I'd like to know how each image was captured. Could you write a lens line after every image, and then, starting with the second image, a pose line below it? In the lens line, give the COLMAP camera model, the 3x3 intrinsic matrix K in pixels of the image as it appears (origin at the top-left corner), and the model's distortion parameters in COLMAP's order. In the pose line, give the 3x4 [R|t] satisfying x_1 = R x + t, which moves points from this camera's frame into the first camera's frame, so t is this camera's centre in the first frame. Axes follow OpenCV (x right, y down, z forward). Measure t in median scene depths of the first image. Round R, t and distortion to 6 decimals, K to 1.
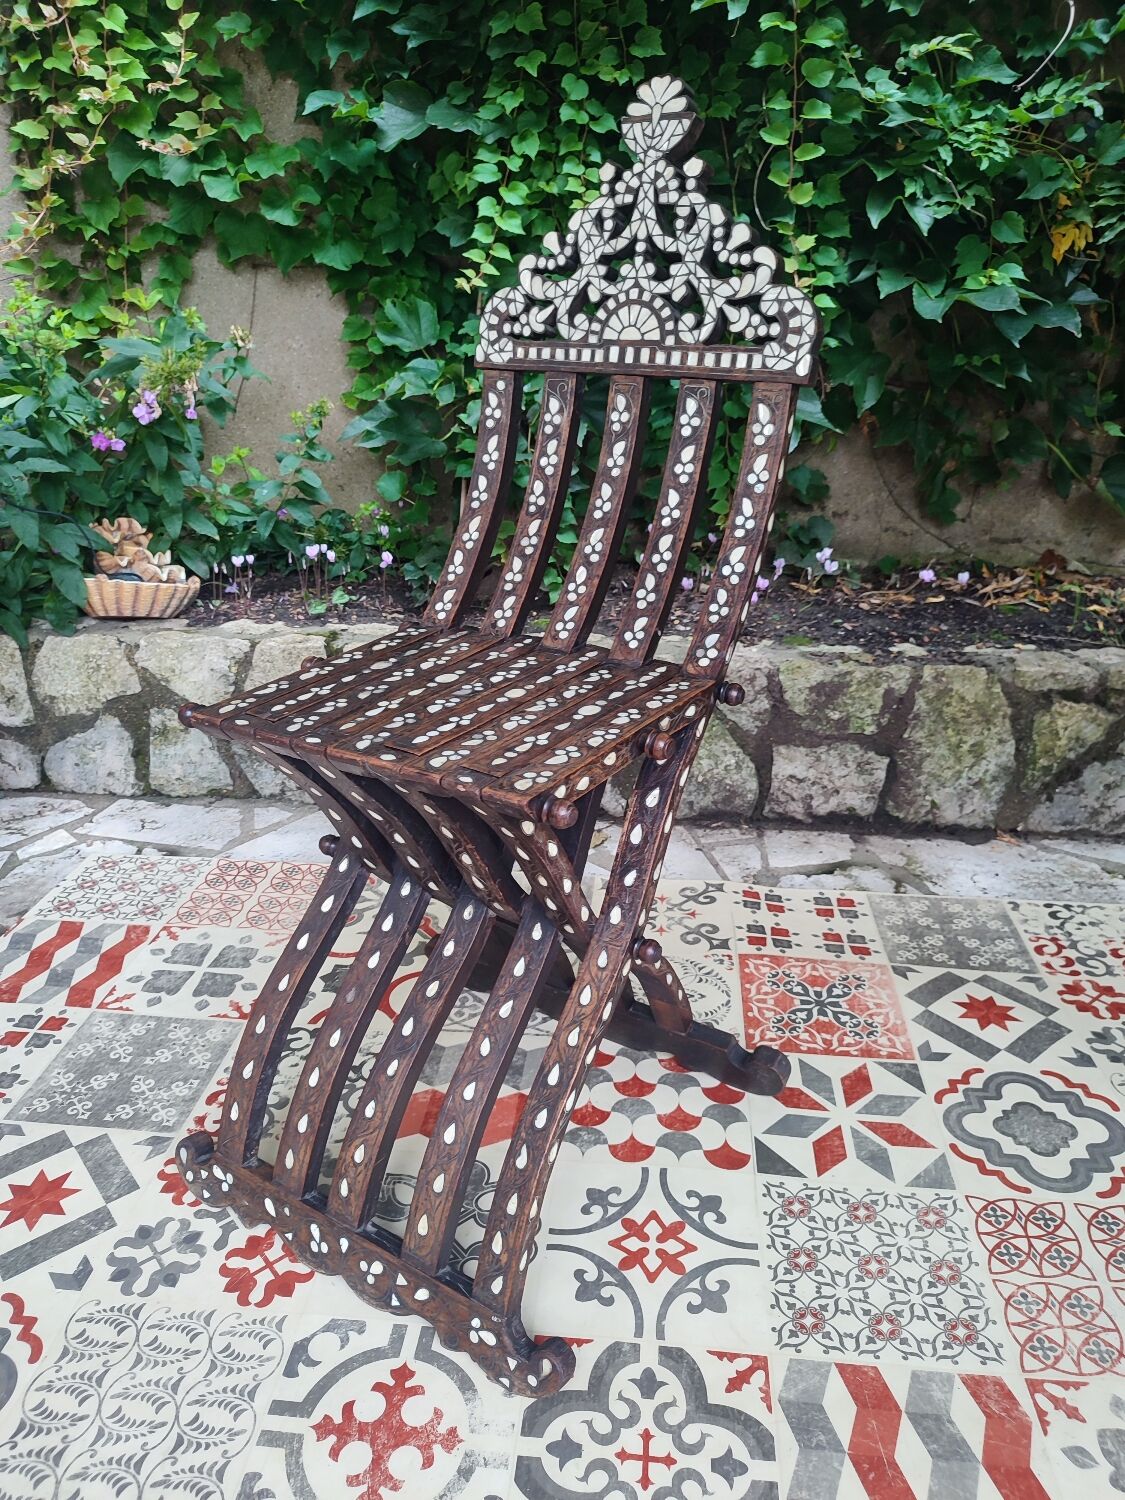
lens RADIAL K [[1082.1, 0, 561.1], [0, 1082.1, 746.7], [0, 0, 1]] dist [0.009280, -0.010983]
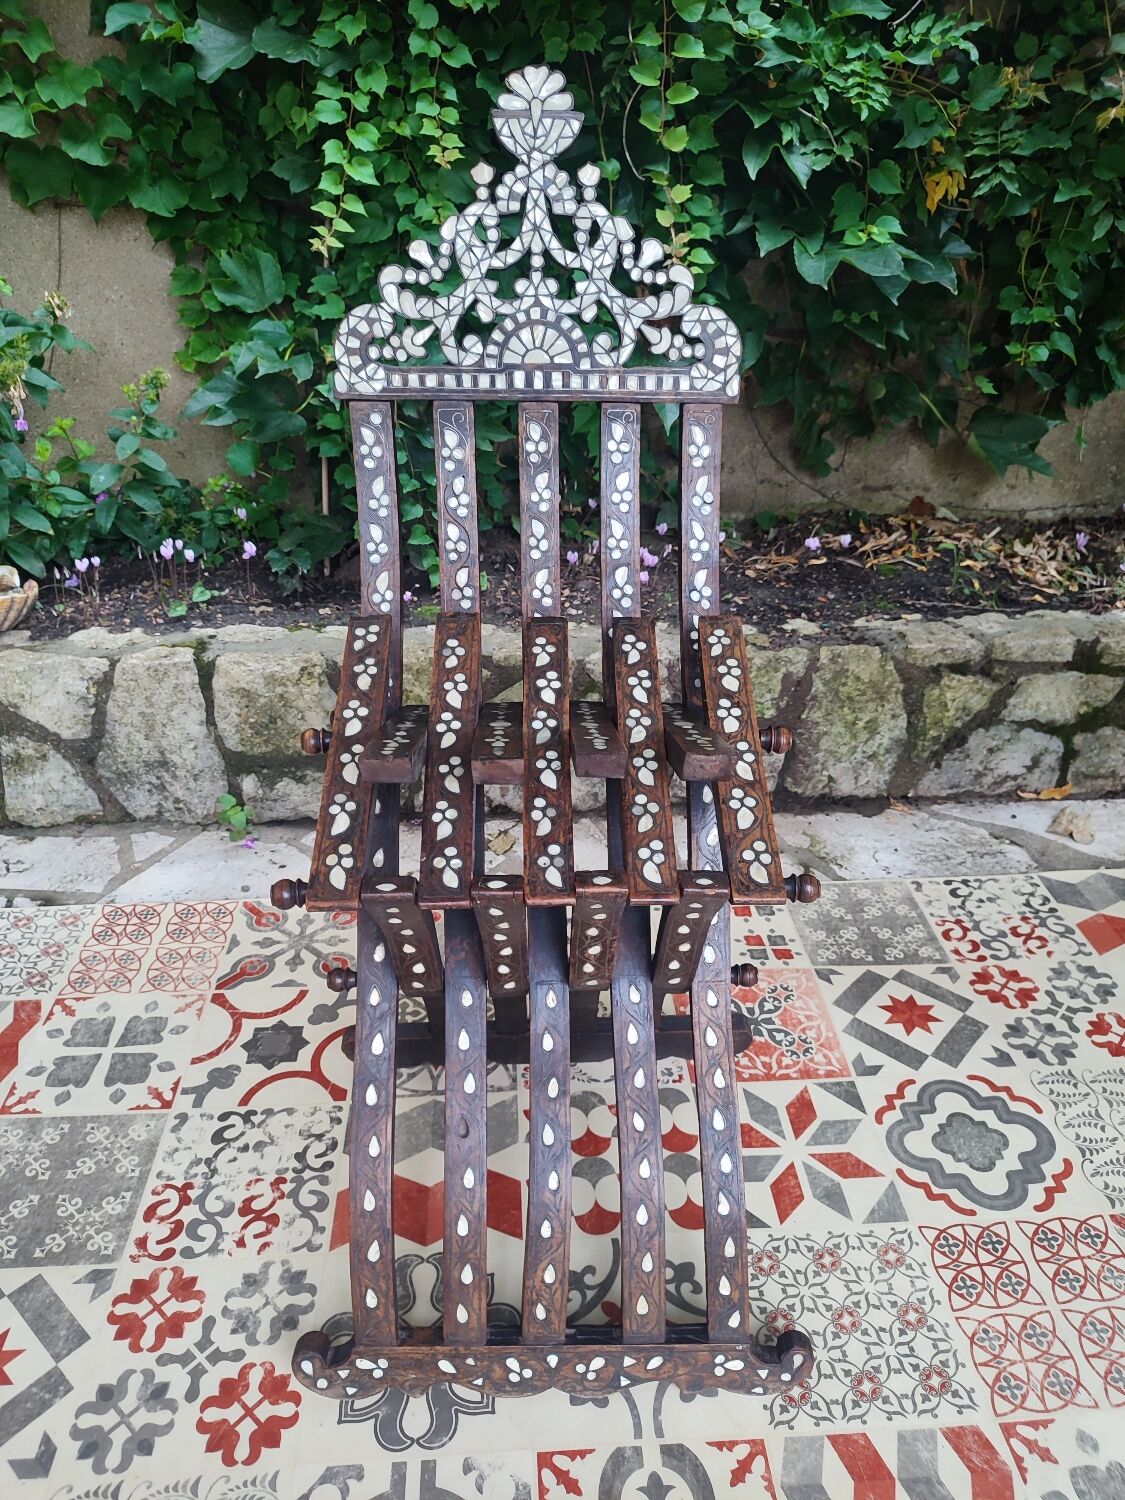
lens RADIAL K [[1082.1, 0, 561.1], [0, 1082.1, 746.7], [0, 0, 1]] dist [0.009280, -0.010983]
pose [[0.986791, -0.075017, 0.143581, -0.065426], [0.057978, 0.991154, 0.119383, -0.149195], [-0.151267, -0.109481, 0.982411, 0.057028]]
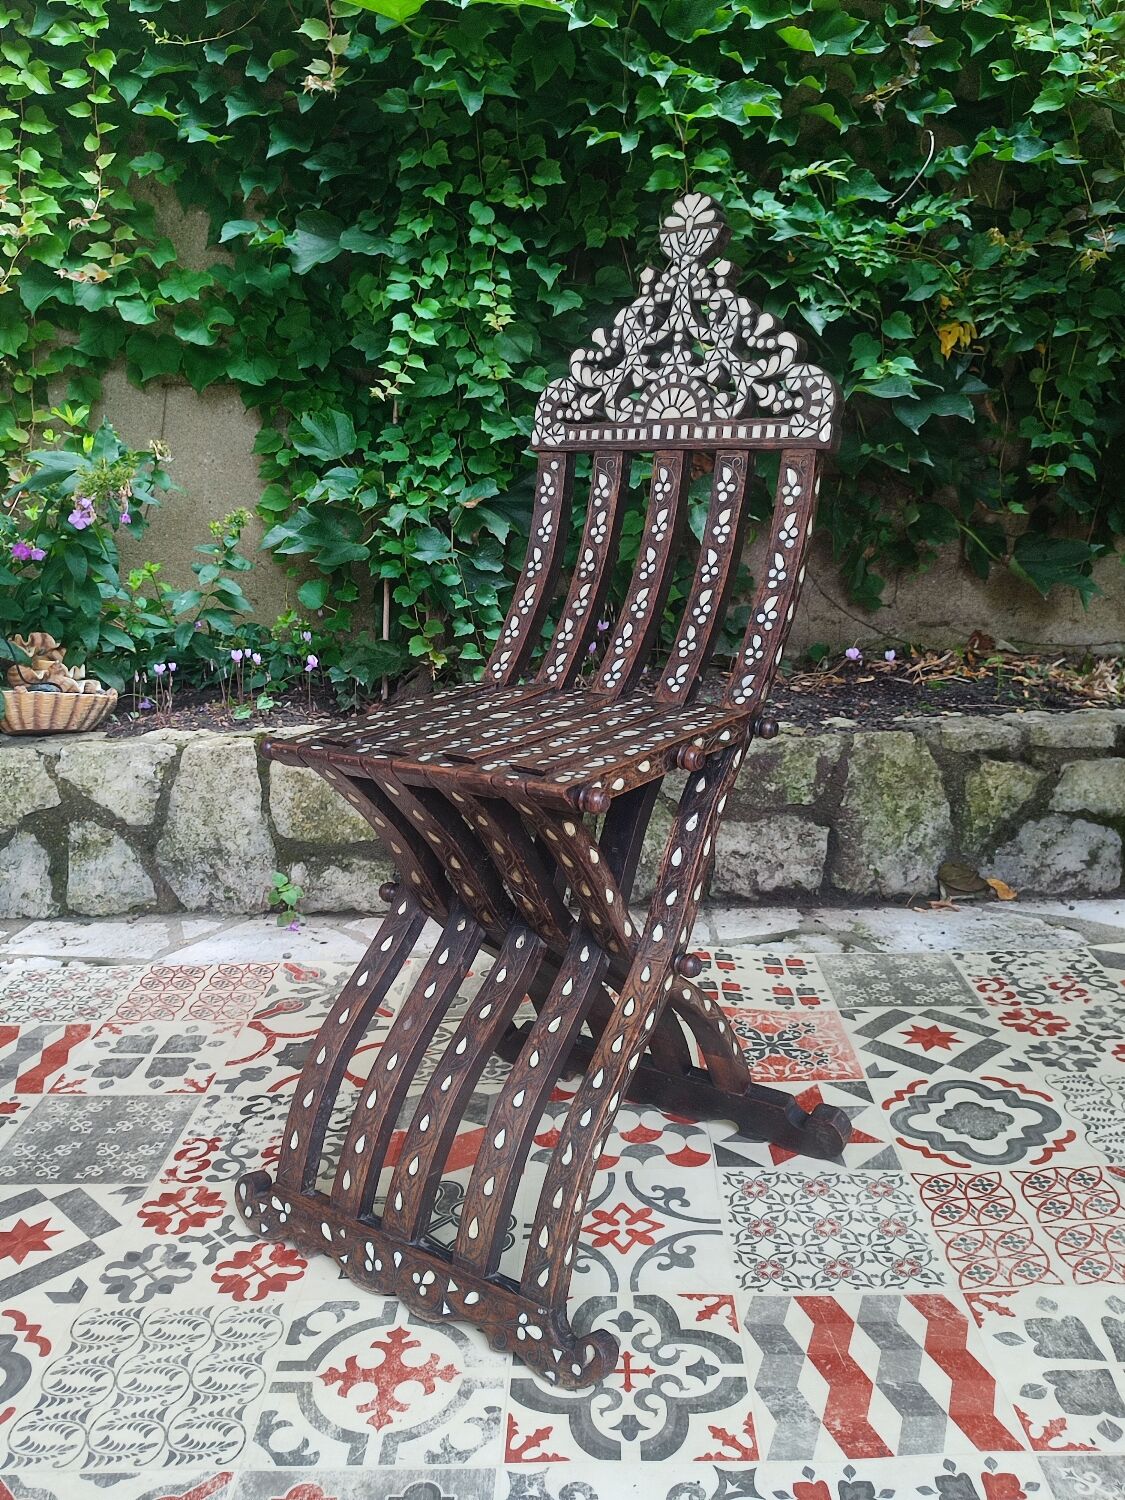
lens RADIAL K [[1307.3, 0, 559.5], [0, 1307.3, 748.3], [0, 0, 1]] dist [0.016247, -0.019635]
pose [[0.996595, -0.048328, 0.066799, -0.029717], [0.057830, 0.987211, -0.148558, 0.134594], [-0.058765, 0.151915, 0.986645, -0.247774]]
